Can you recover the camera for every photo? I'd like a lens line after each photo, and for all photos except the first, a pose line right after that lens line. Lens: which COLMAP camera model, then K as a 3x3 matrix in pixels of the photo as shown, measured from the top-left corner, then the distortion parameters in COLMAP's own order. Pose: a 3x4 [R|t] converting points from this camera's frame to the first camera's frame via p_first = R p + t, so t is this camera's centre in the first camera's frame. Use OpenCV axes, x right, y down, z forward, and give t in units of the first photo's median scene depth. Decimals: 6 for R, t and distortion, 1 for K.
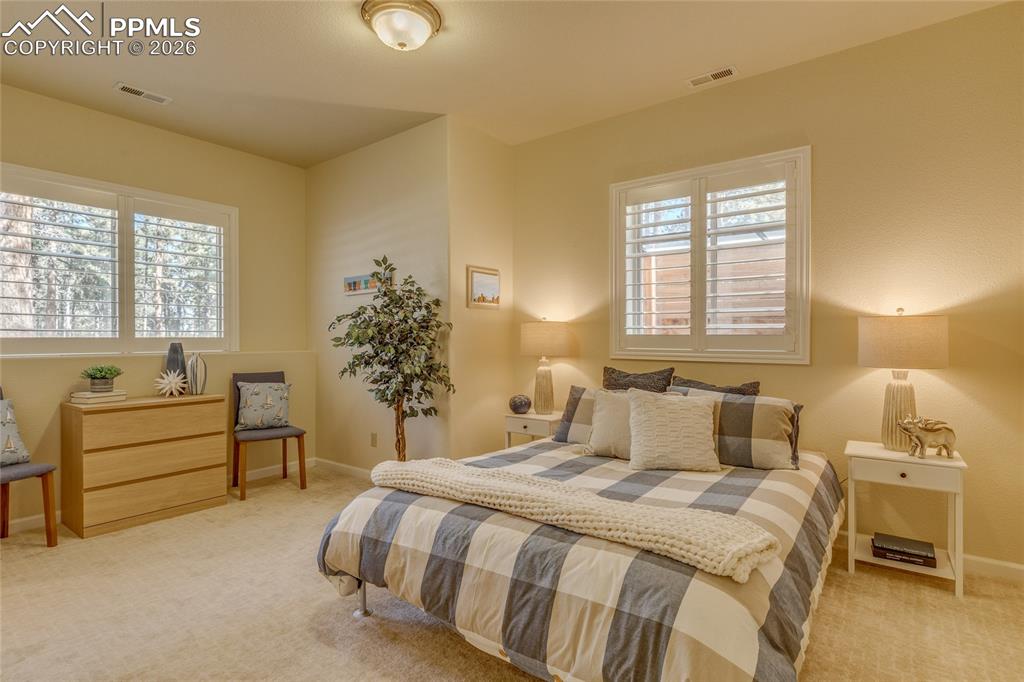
lens RADIAL K [[499.3, 0, 517.7], [0, 499.3, 343.7], [0, 0, 1]] dist [-0.003232, -0.000007]
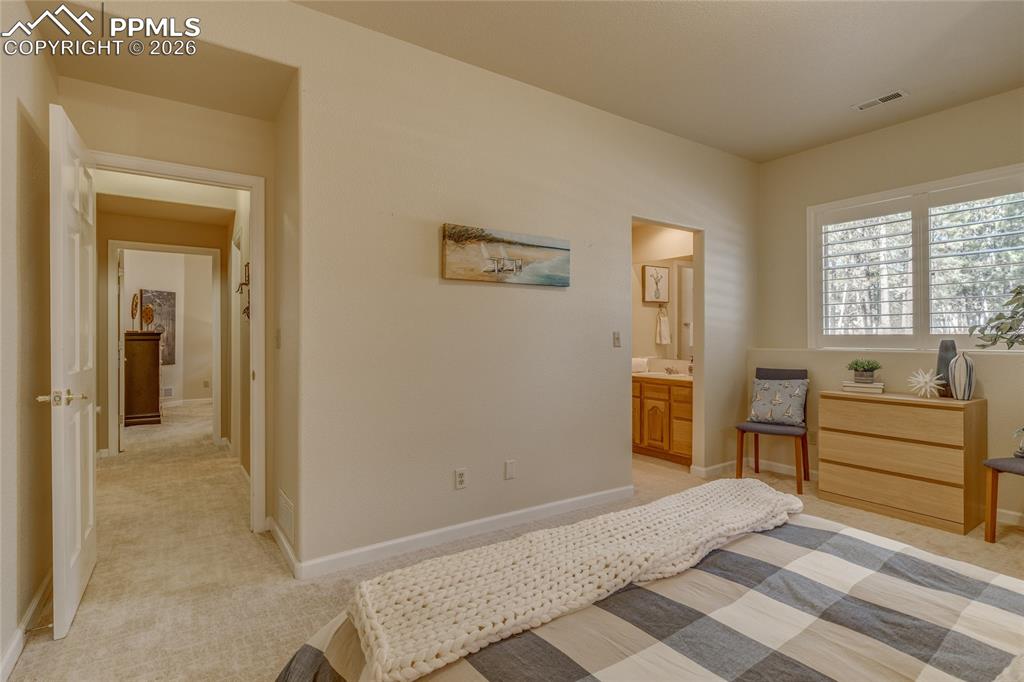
lens RADIAL K [[499.3, 0, 520.4], [0, 499.3, 335.1], [0, 0, 1]] dist [-0.003232, -0.000007]
pose [[-0.300786, 0.002886, -0.953687, 0.473547], [-0.007663, 0.999956, 0.005443, -0.011544], [0.953661, 0.008945, -0.300750, 0.602279]]
